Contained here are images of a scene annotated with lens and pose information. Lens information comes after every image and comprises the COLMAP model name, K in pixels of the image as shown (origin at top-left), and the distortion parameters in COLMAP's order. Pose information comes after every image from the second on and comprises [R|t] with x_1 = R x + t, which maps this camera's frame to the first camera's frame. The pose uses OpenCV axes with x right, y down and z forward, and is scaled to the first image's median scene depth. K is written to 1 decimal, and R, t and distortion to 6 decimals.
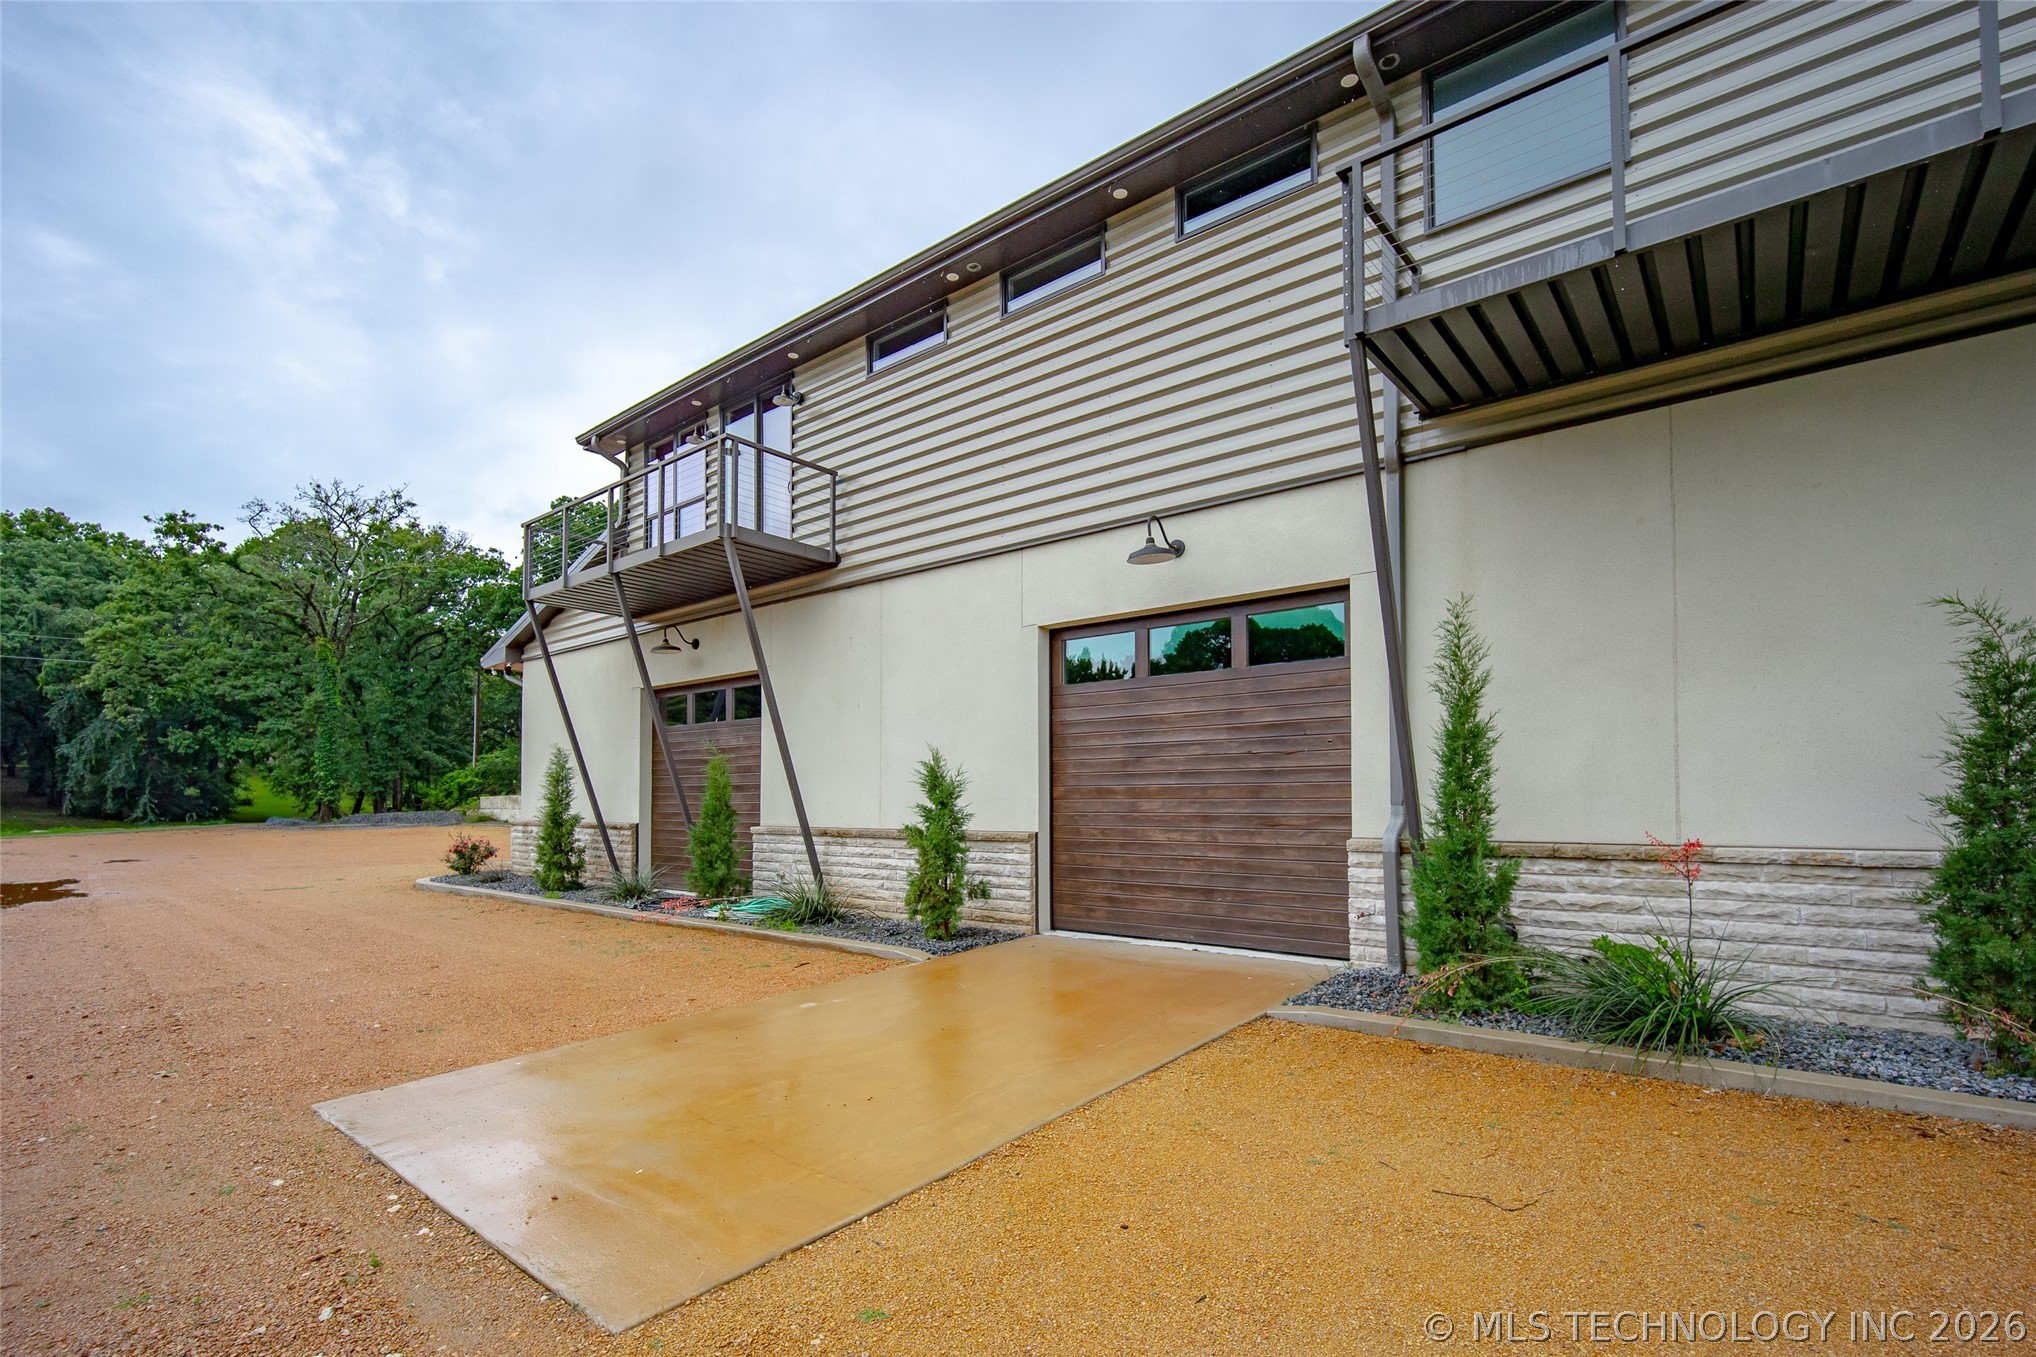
lens RADIAL K [[911.3, 0, 1028.4], [0, 911.3, 685.5], [0, 0, 1]] dist [-0.015360, 0.003654]
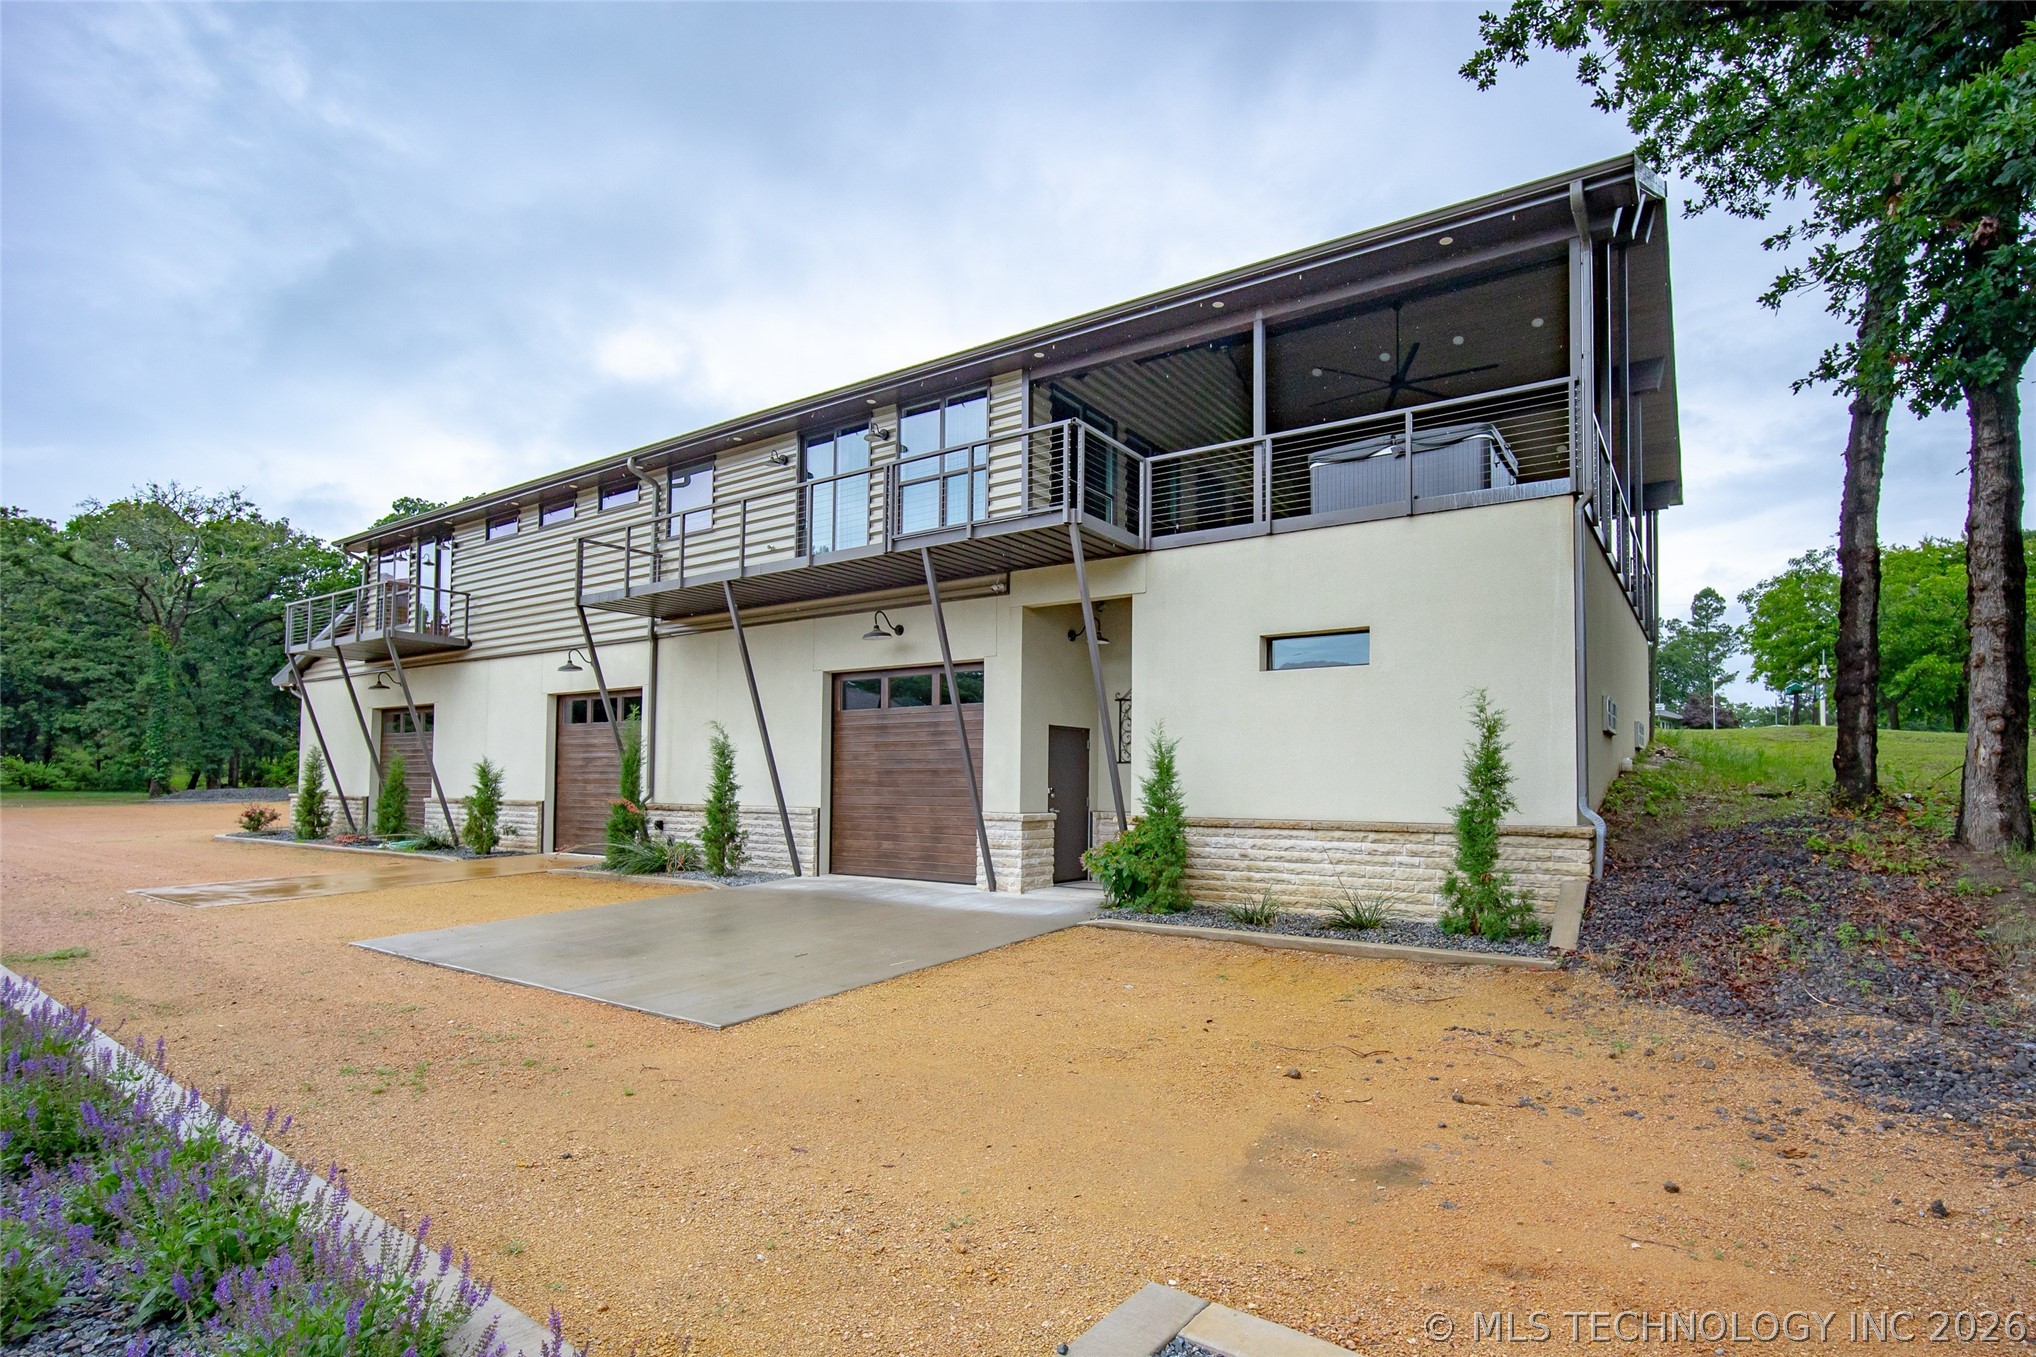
lens RADIAL K [[911.3, 0, 1052.2], [0, 911.3, 669.0], [0, 0, 1]] dist [-0.015360, 0.003654]
pose [[0.992977, 0.023834, 0.115886, 0.157386], [-0.023935, 0.999713, -0.000521, -0.026427], [-0.115865, -0.002257, 0.993262, -0.191389]]
